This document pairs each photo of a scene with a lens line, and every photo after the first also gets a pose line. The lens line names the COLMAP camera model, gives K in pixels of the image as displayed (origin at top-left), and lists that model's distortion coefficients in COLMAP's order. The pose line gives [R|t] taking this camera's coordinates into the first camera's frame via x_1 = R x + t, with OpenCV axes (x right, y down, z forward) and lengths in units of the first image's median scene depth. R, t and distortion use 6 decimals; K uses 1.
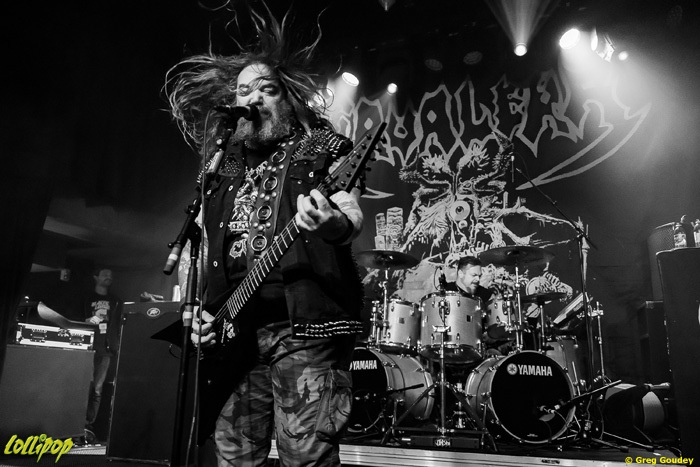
lens RADIAL K [[582.7, 0, 350.0], [0, 582.7, 233.5], [0, 0, 1]] dist [0.015025, -0.002378]
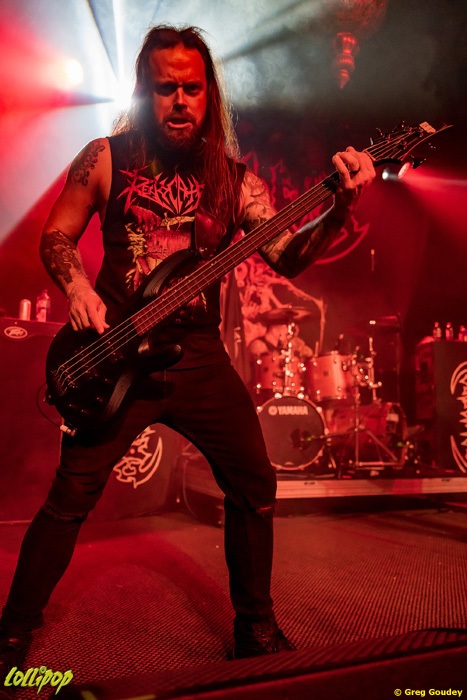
lens RADIAL K [[559.1, 0, 233.5], [0, 559.1, 350.0], [0, 0, 1]] dist [0.012622, 0.004293]
pose [[0.663994, 0.097701, 0.741328, -0.597593], [-0.197585, 0.979113, 0.047934, 0.060177], [-0.721161, -0.178303, 0.669429, 0.277337]]
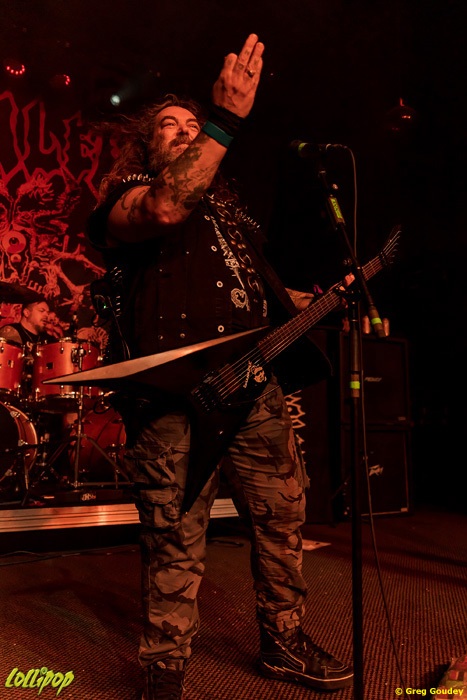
lens RADIAL K [[562.0, 0, 233.5], [0, 562.0, 350.0], [0, 0, 1]] dist [-0.007271, -0.006495]
pose [[0.633058, 0.101856, 0.767374, -0.246008], [-0.189996, 0.981428, 0.026473, 0.036881], [-0.750426, -0.162557, 0.640653, 0.171937]]
